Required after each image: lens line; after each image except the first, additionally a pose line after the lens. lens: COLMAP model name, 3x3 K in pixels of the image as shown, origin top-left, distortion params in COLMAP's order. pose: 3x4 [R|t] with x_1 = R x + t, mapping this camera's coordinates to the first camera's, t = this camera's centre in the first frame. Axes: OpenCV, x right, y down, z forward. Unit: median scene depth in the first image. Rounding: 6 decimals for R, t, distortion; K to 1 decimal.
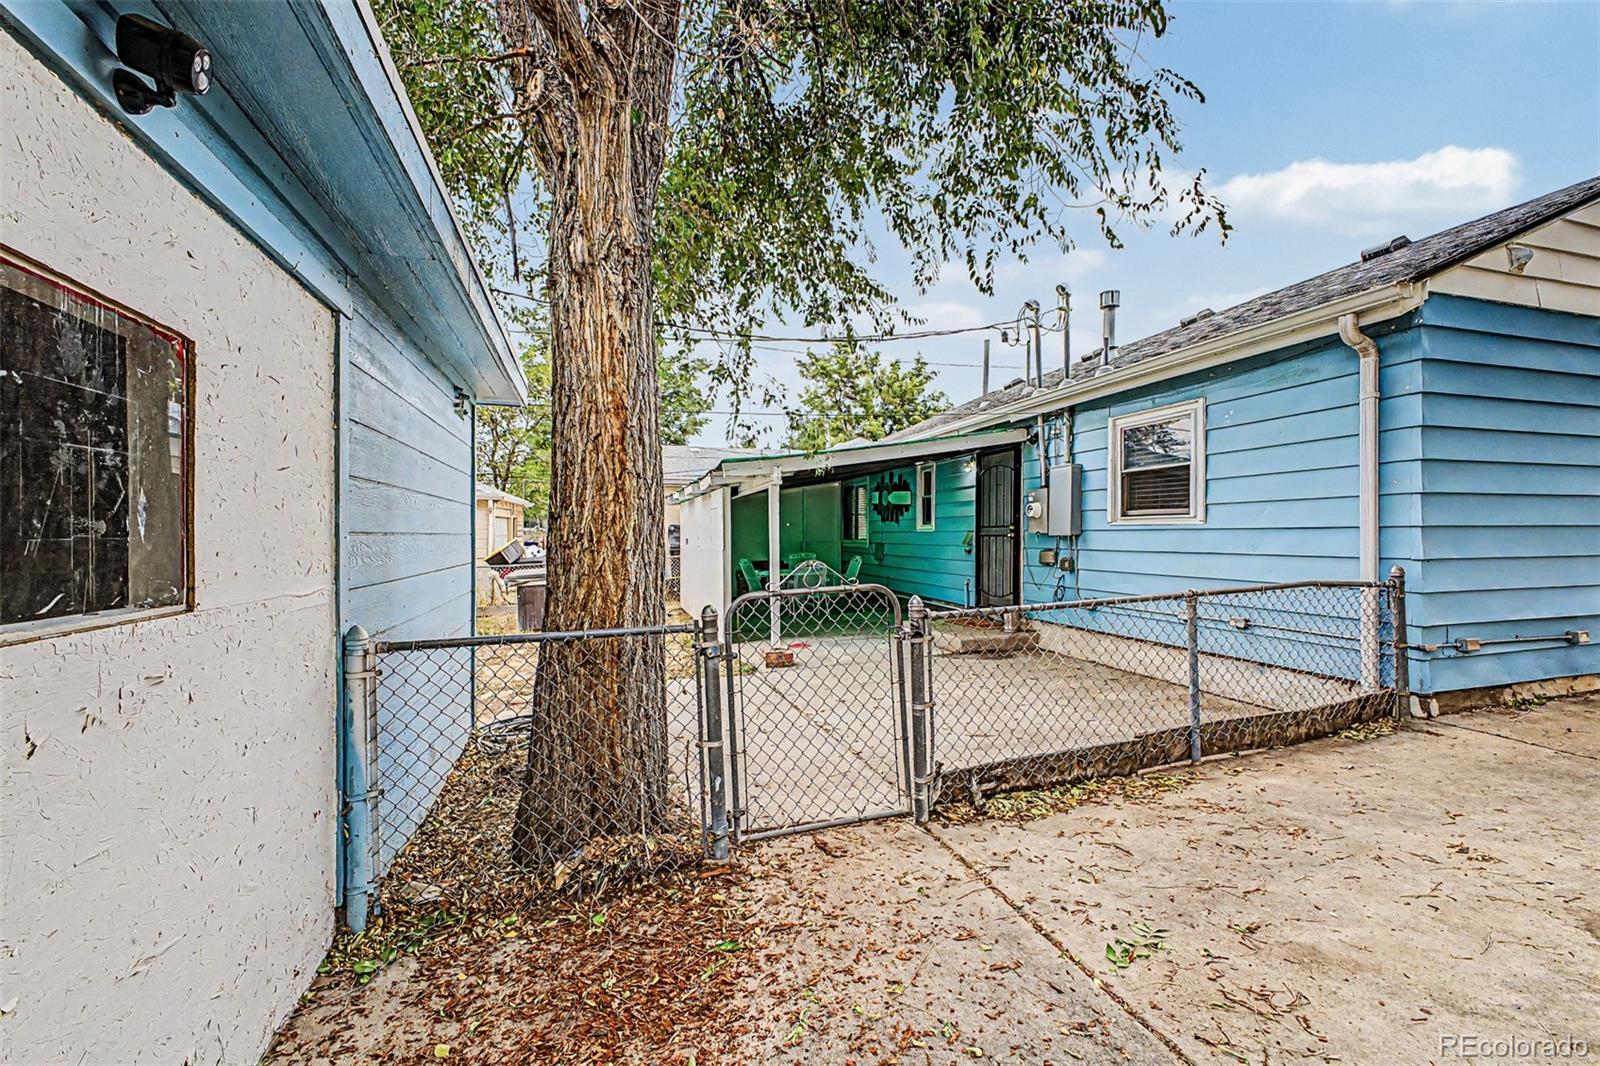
lens RADIAL K [[651.2, 0, 795.7], [0, 651.2, 534.2], [0, 0, 1]] dist [0.035181, -0.022712]
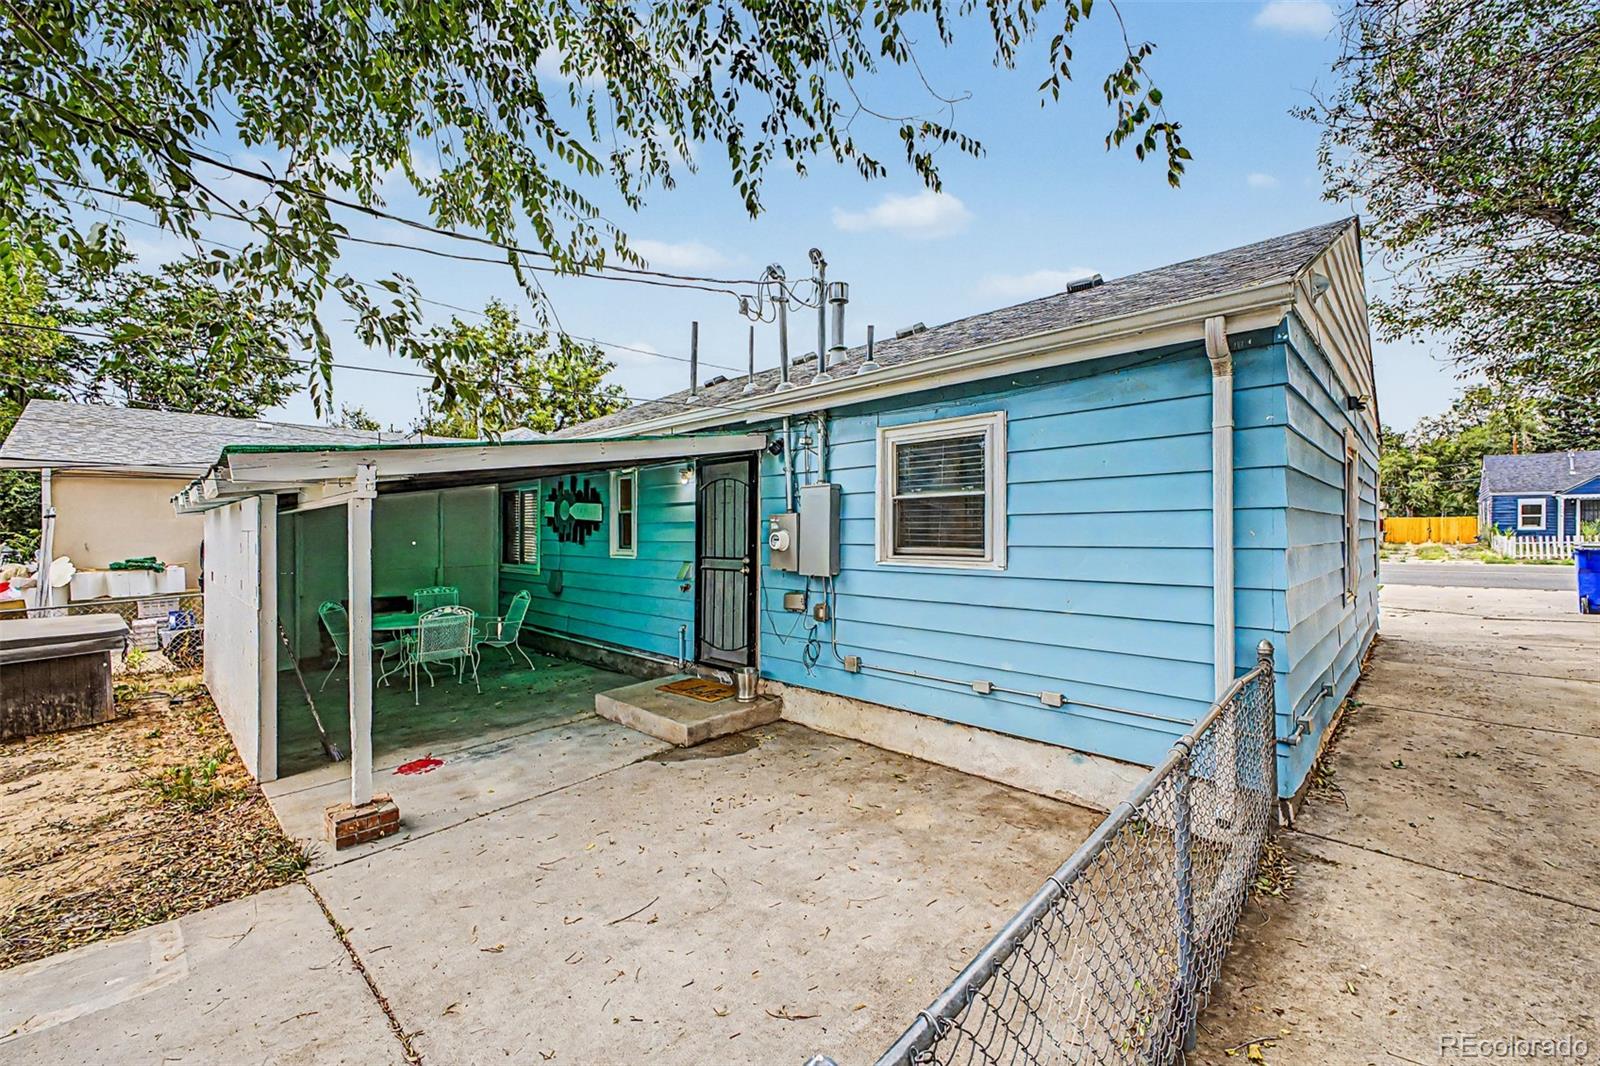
lens RADIAL K [[651.2, 0, 795.7], [0, 651.2, 534.2], [0, 0, 1]] dist [0.035181, -0.022712]
pose [[0.879372, 0.003400, 0.476123, 0.018255], [-0.003419, 0.999994, -0.000826, -0.041453], [-0.476123, -0.000901, 0.879378, 0.305162]]
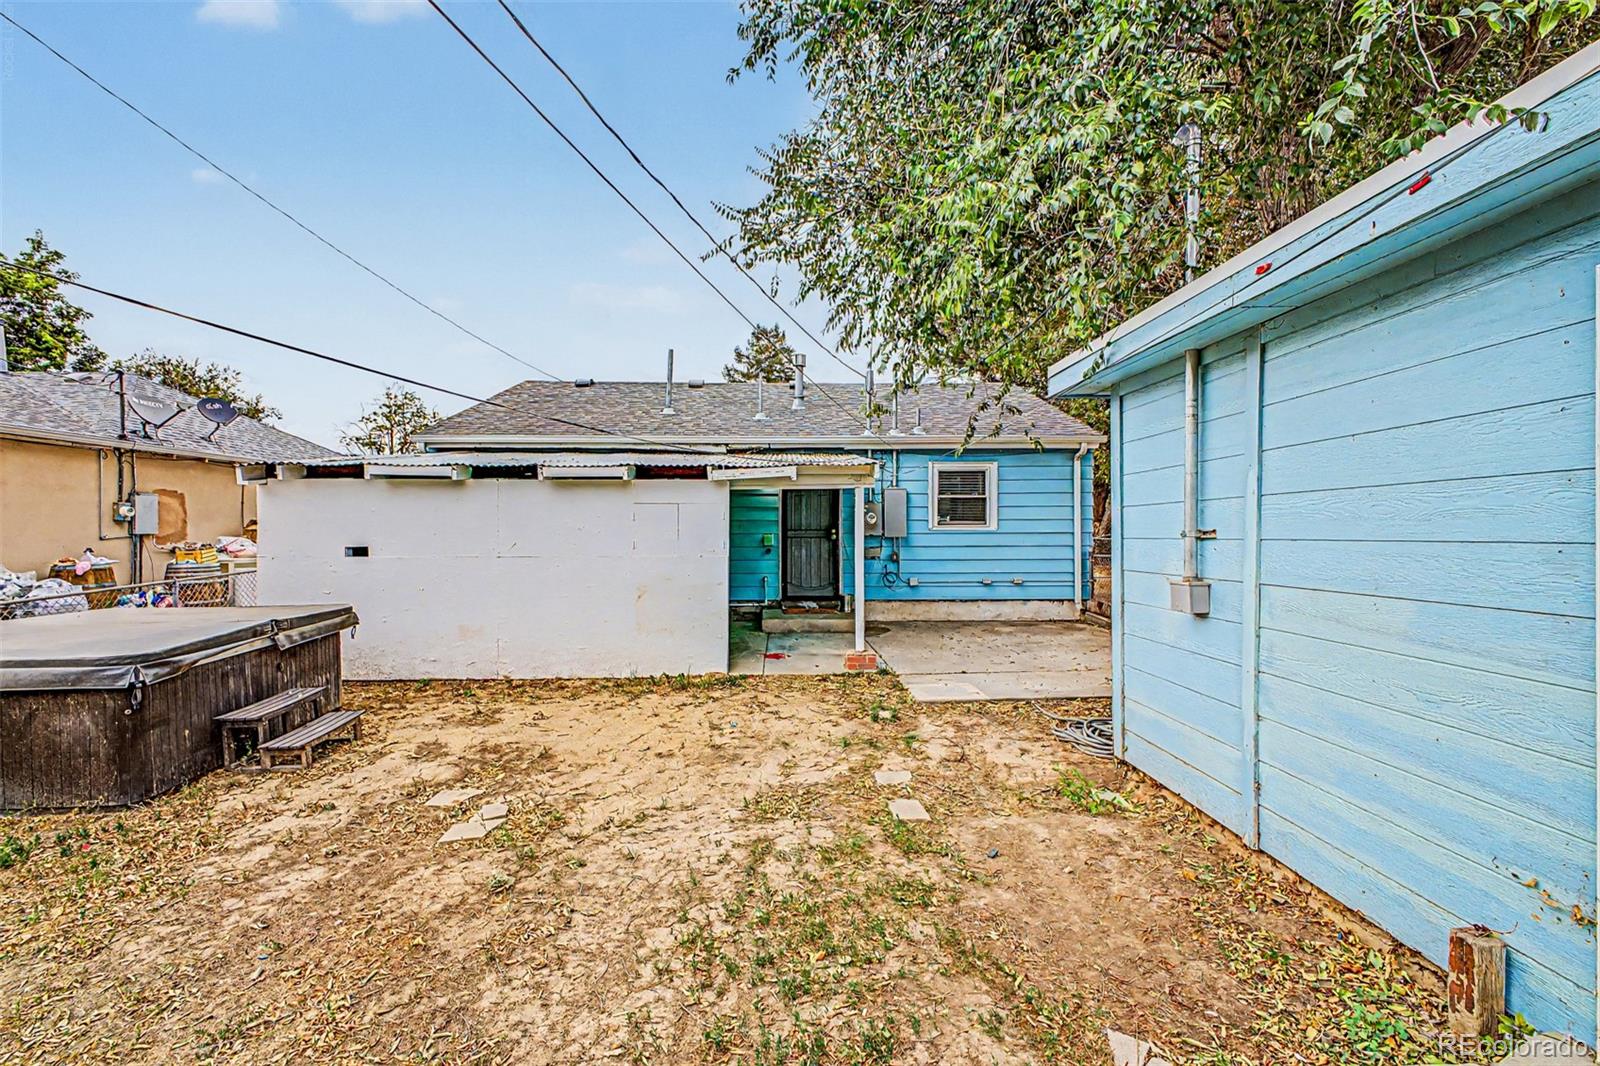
lens RADIAL K [[651.2, 0, 795.7], [0, 651.2, 534.2], [0, 0, 1]] dist [0.035181, -0.022712]
pose [[0.283725, 0.001225, 0.958905, -0.936641], [-0.000225, 0.999999, -0.001211, -0.001226], [-0.958906, 0.000128, 0.283725, 0.730286]]
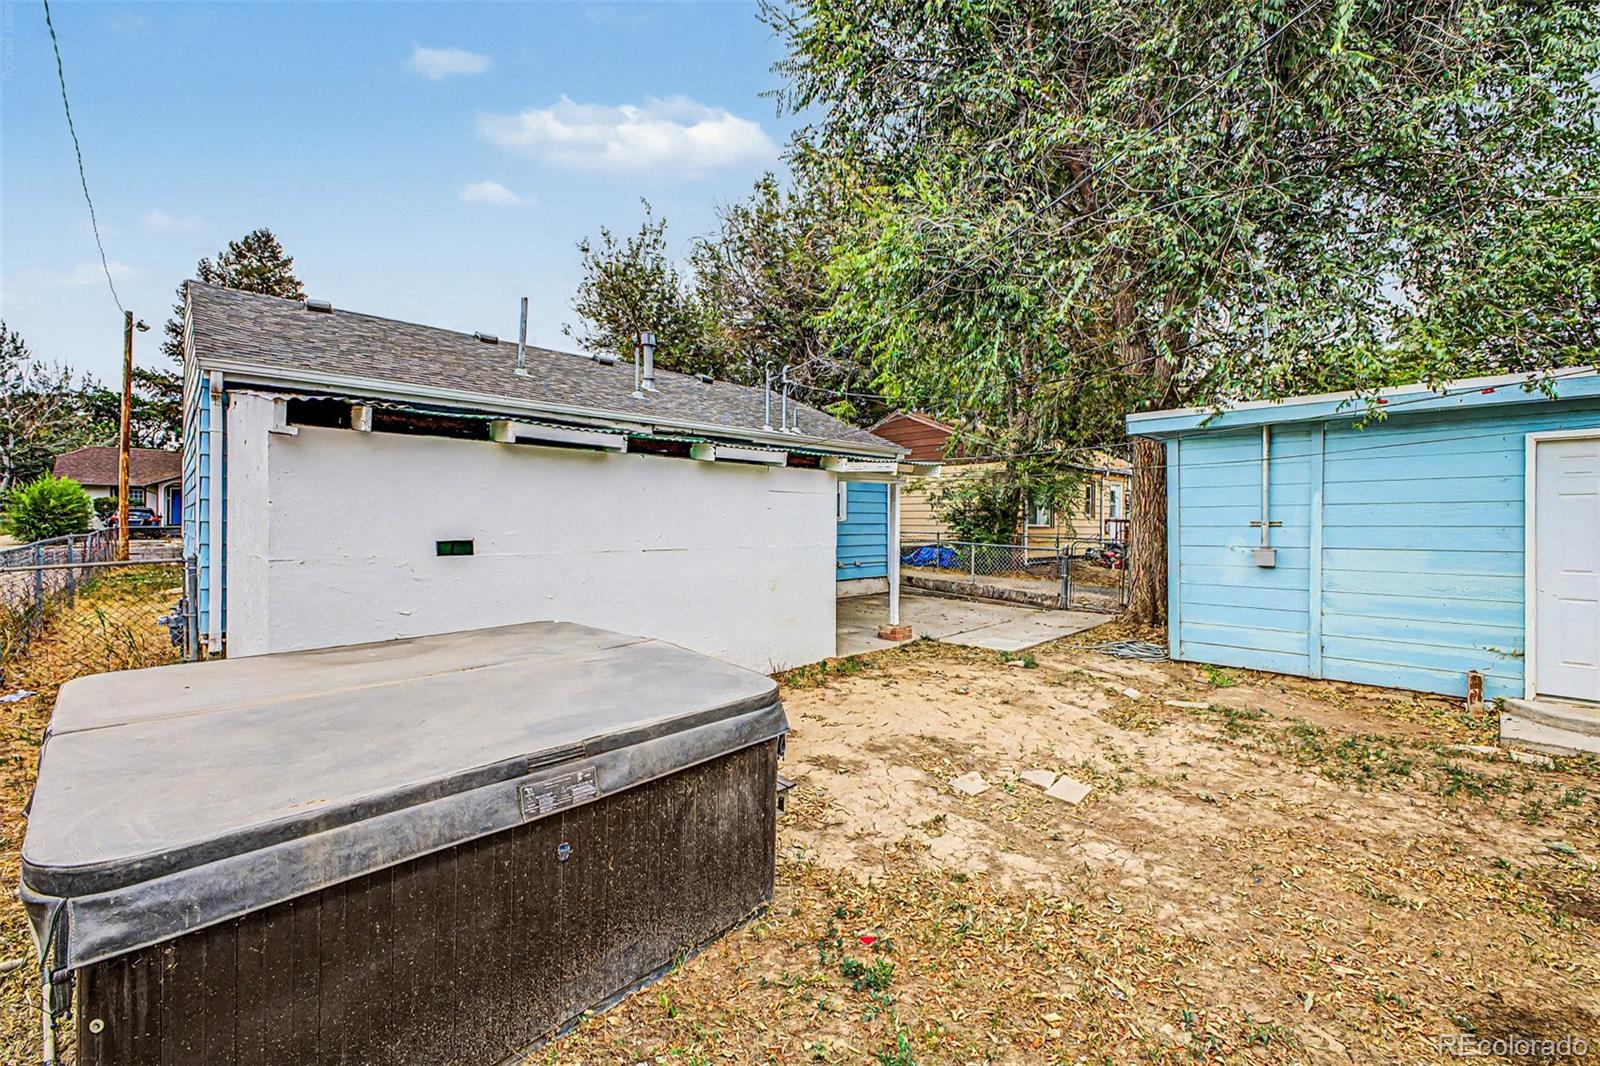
lens RADIAL K [[689.0, 0, 754.2], [0, 689.0, 523.3], [0, 0, 1]] dist [0.007731, 0.000089]
pose [[-0.439854, 0.004971, 0.898056, -0.931640], [-0.001338, 0.999980, -0.006190, 0.003824], [-0.898068, -0.003924, -0.439838, 1.587007]]
